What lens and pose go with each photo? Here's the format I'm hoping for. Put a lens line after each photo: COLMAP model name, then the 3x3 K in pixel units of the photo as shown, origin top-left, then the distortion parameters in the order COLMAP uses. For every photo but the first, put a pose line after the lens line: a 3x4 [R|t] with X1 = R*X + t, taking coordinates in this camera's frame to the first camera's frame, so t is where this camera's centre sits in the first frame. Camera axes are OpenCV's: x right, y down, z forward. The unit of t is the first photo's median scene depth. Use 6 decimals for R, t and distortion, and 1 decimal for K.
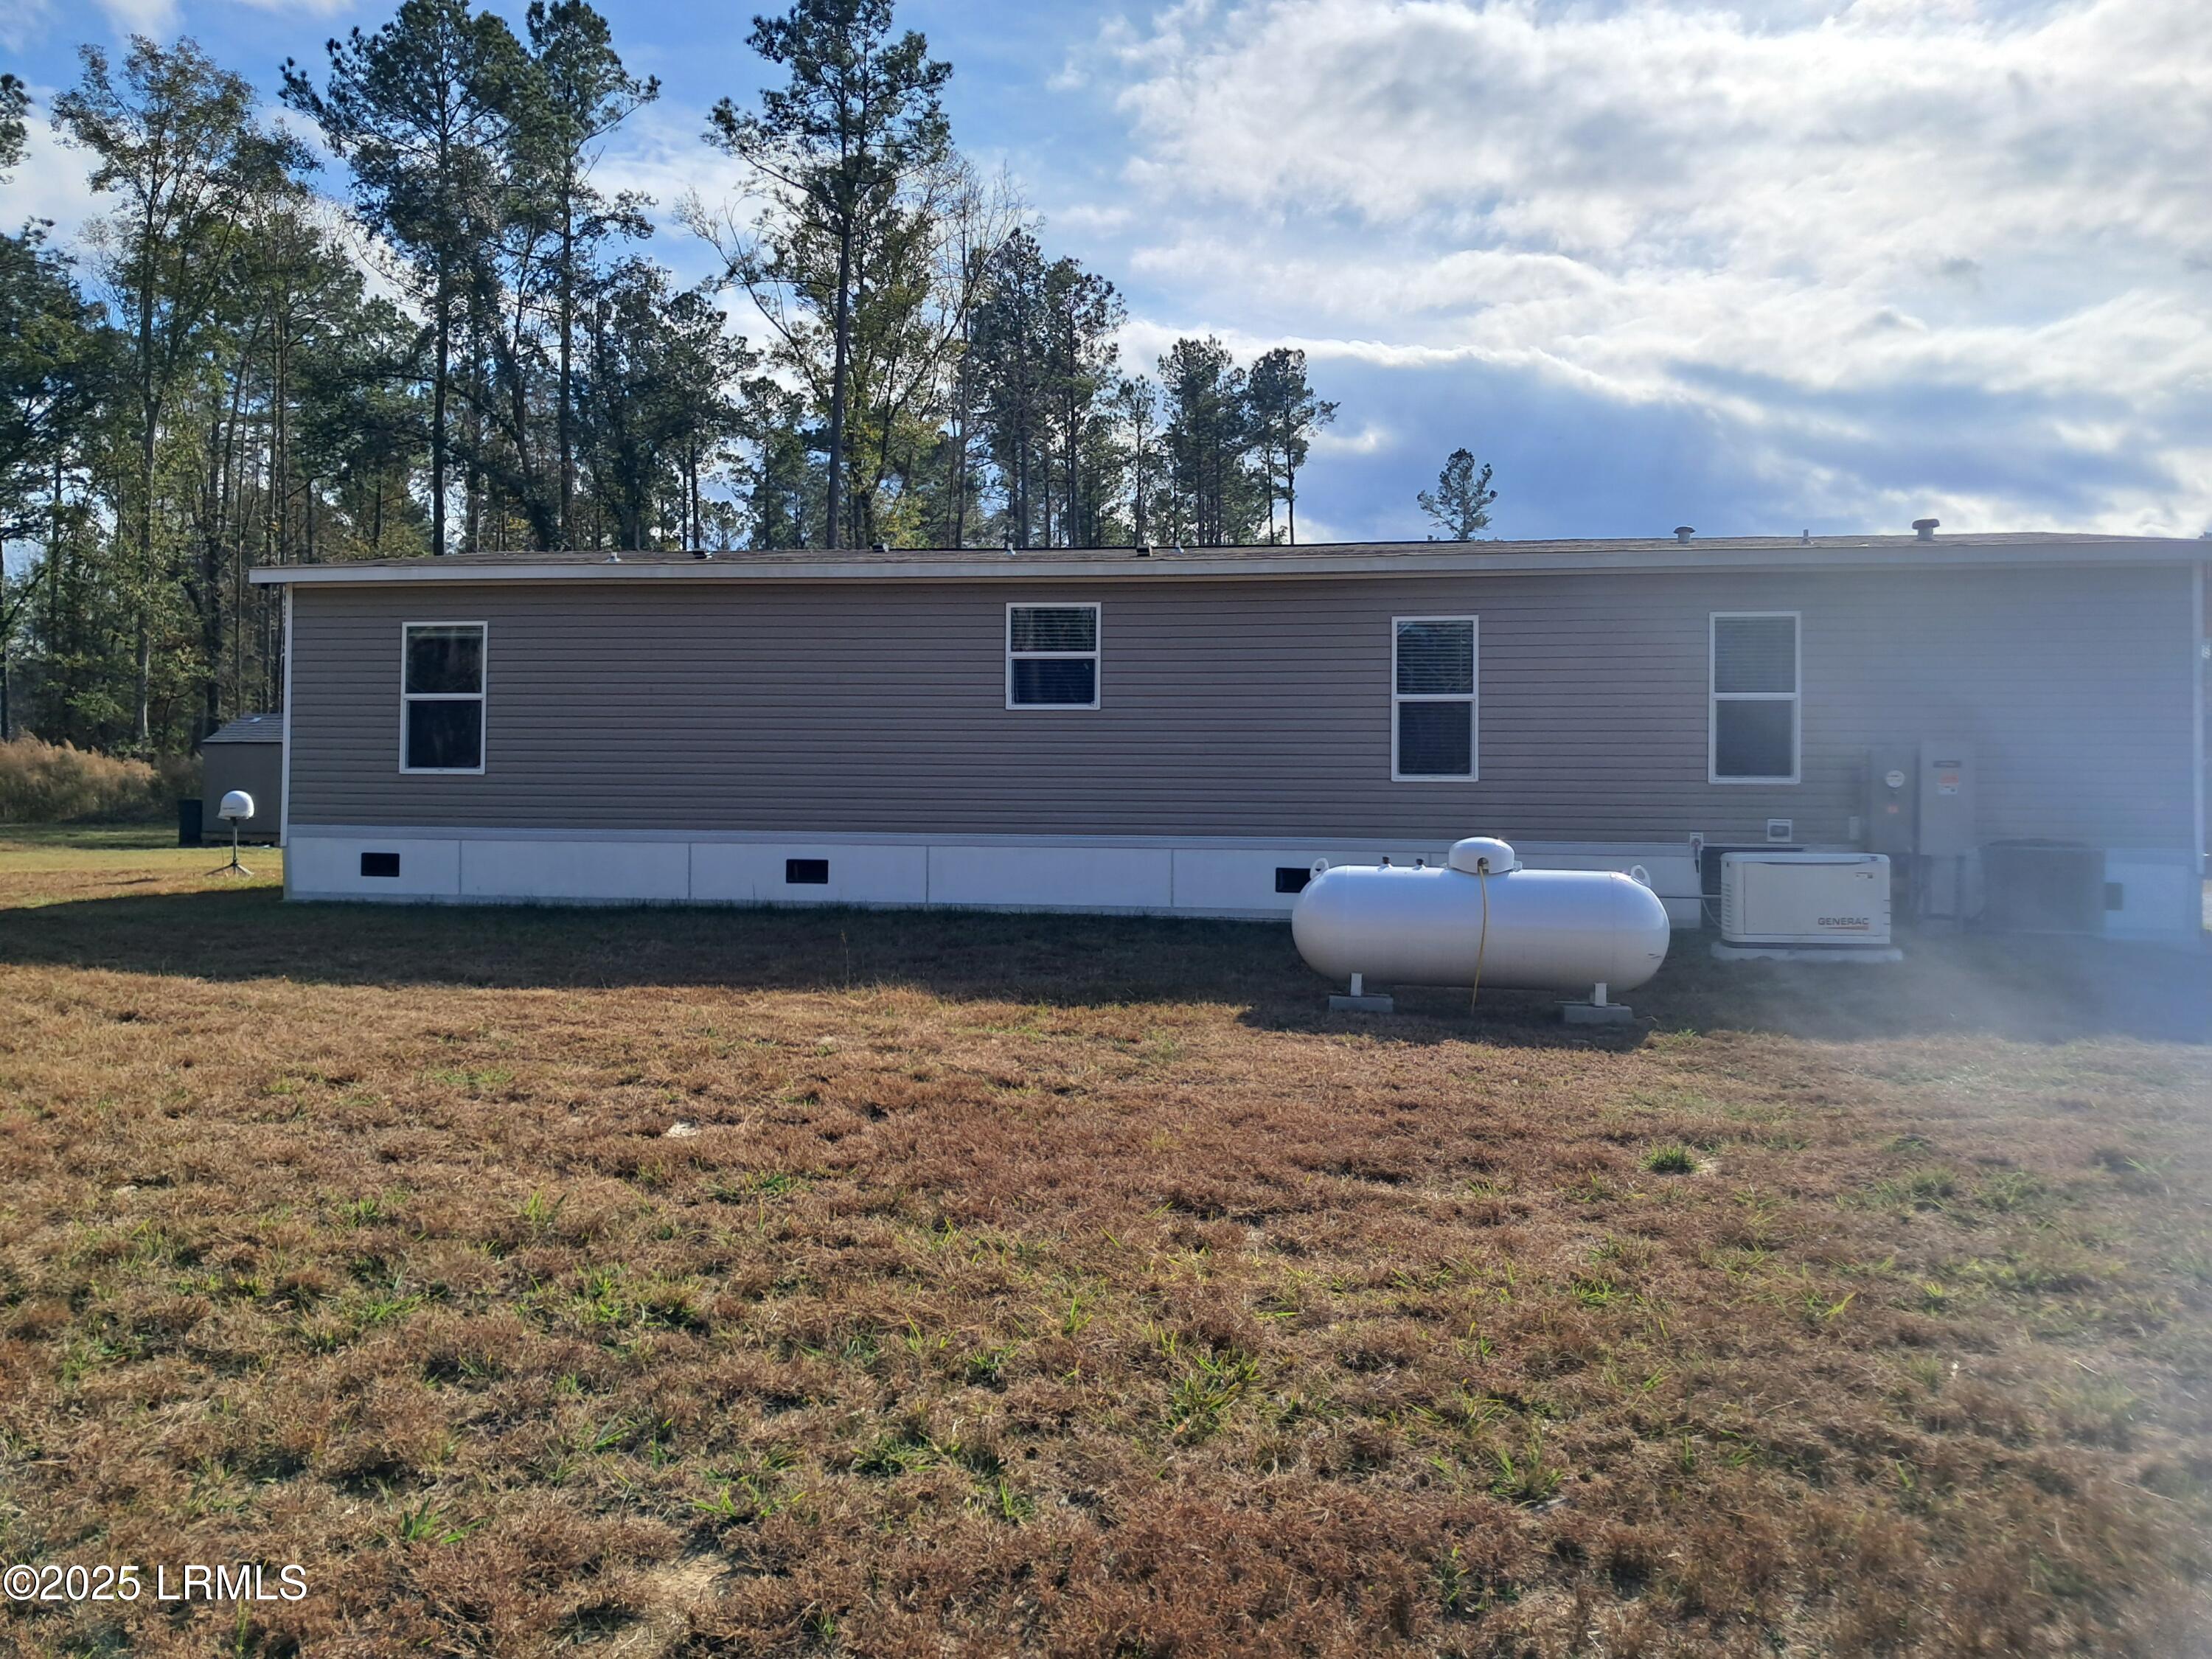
lens RADIAL K [[1755.0, 0, 1102.8], [0, 1755.0, 831.5], [0, 0, 1]] dist [0.014175, 0.002499]
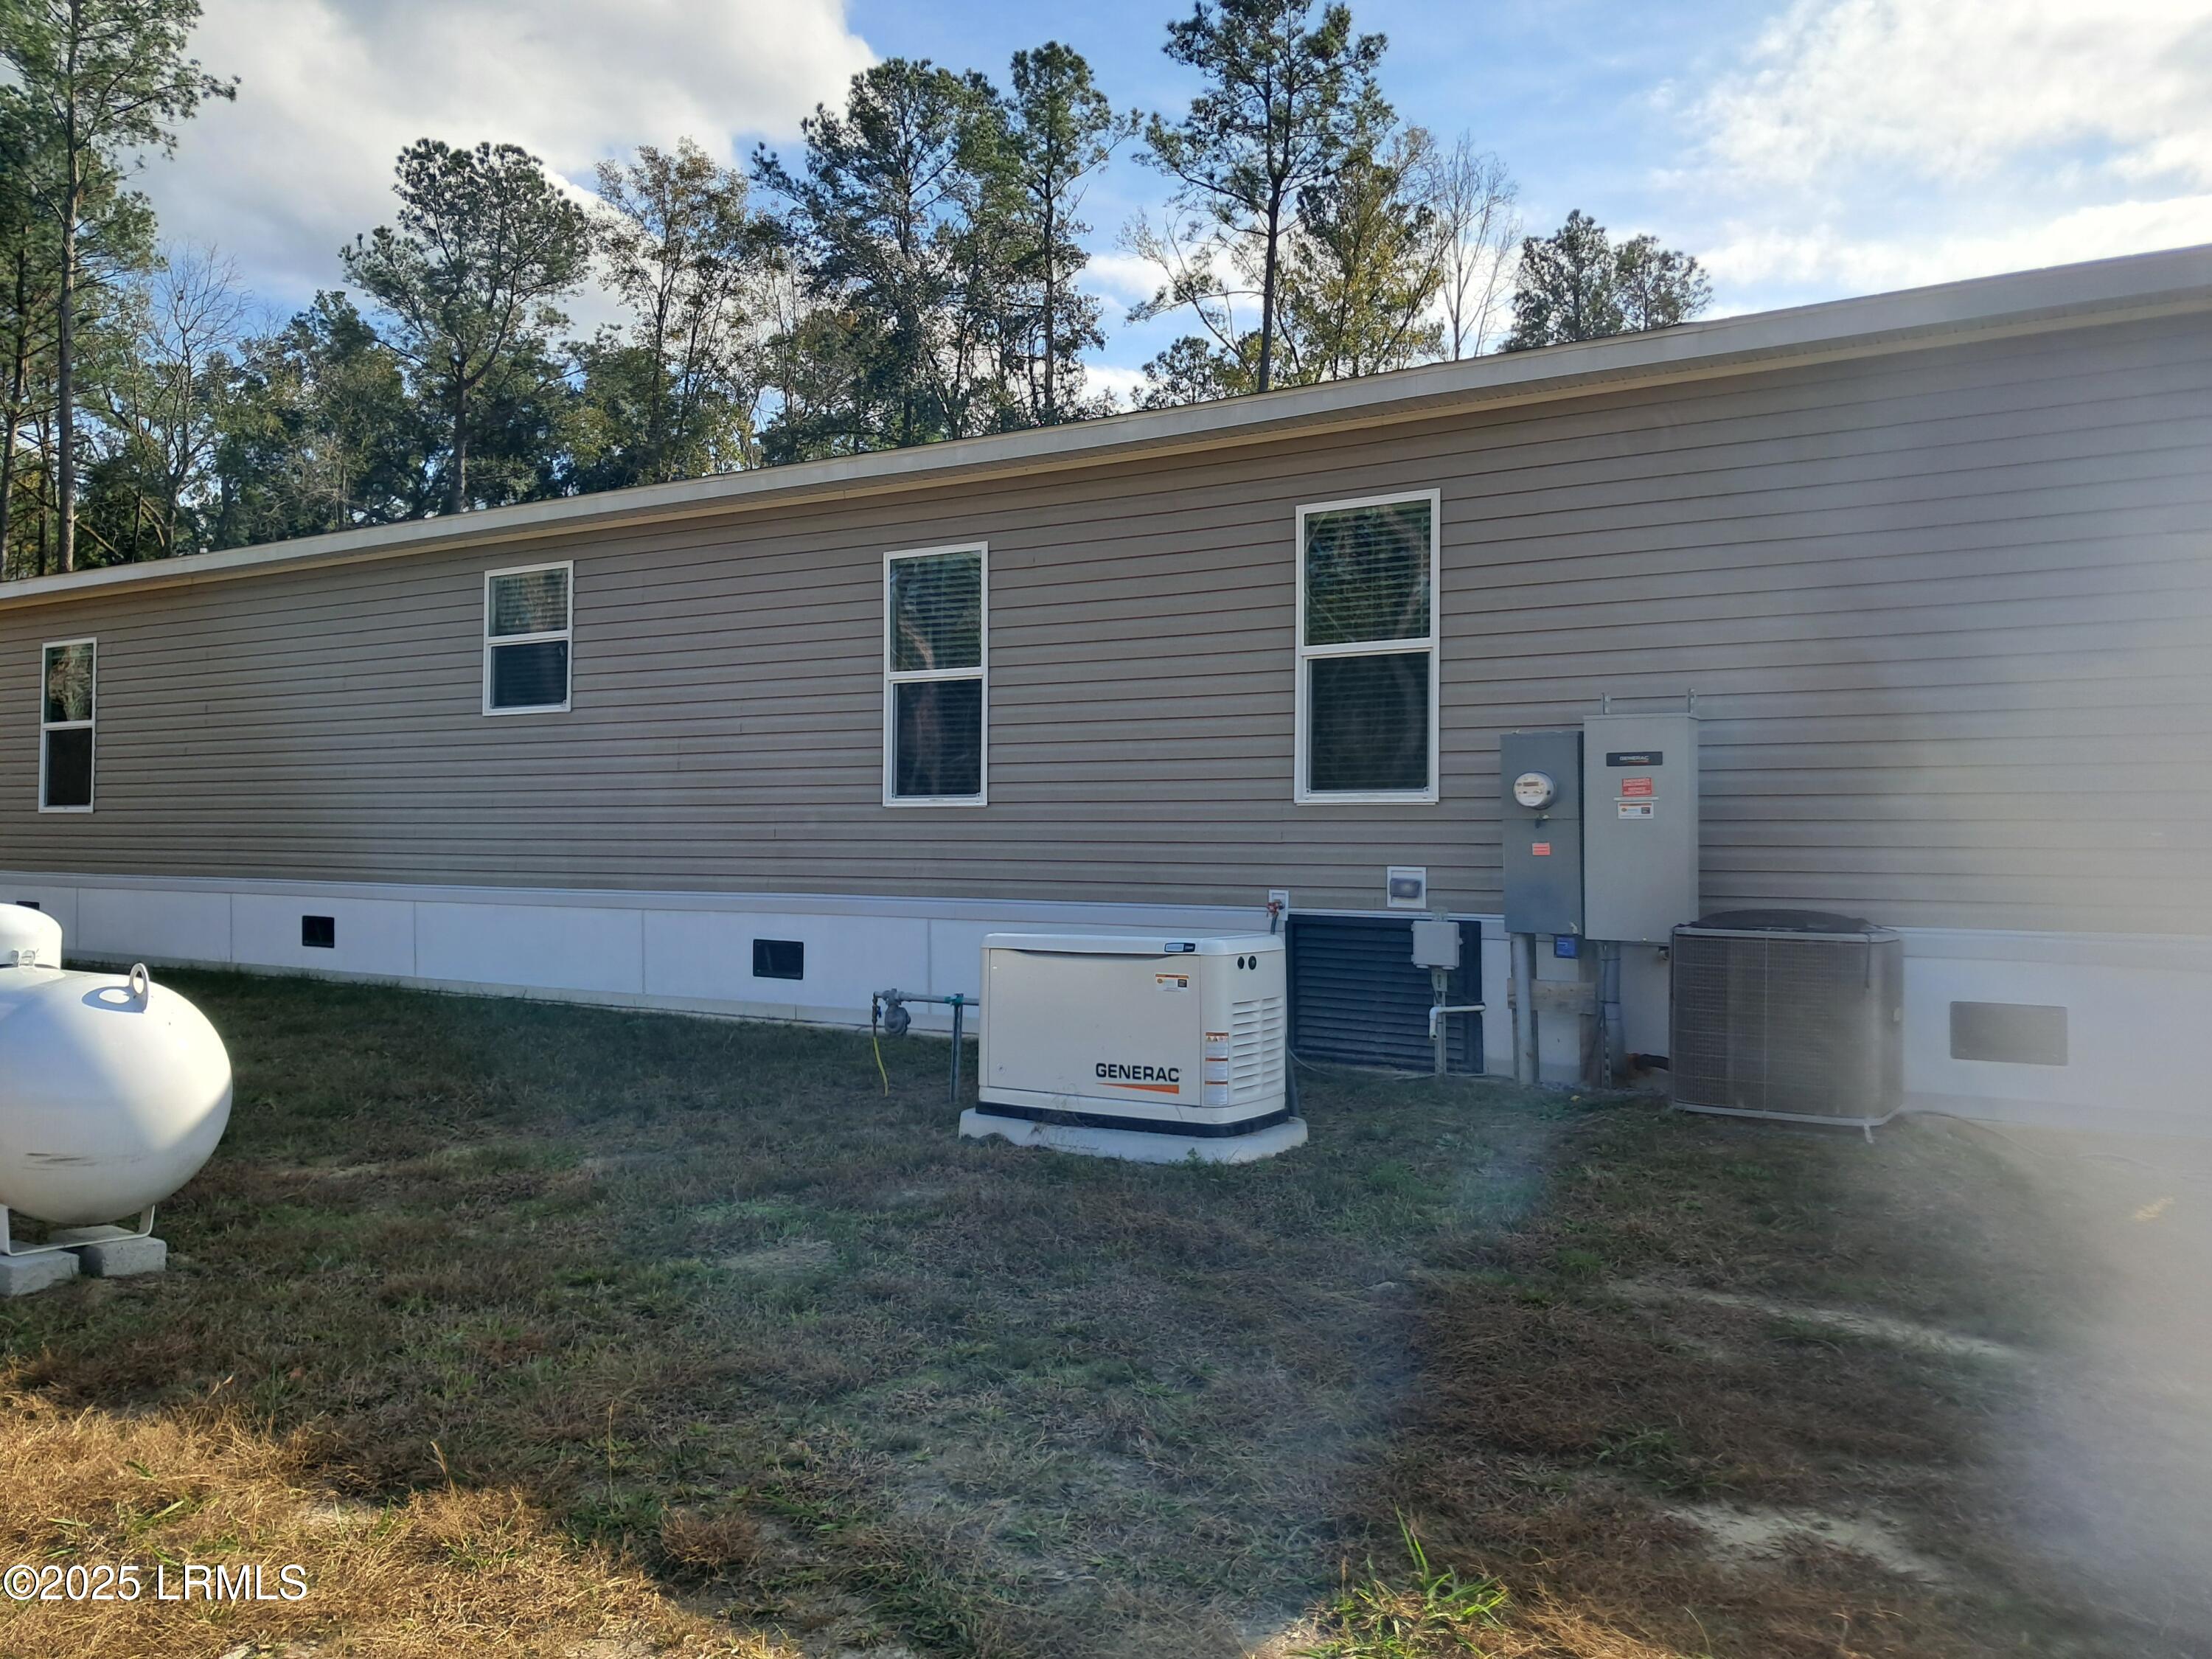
lens RADIAL K [[1755.0, 0, 1108.7], [0, 1755.0, 819.1], [0, 0, 1]] dist [0.014175, 0.002499]
pose [[0.924082, -0.007428, -0.382121, 0.130388], [-0.004478, 0.999532, -0.030259, -0.001192], [0.382167, 0.029673, 0.923617, 0.115303]]
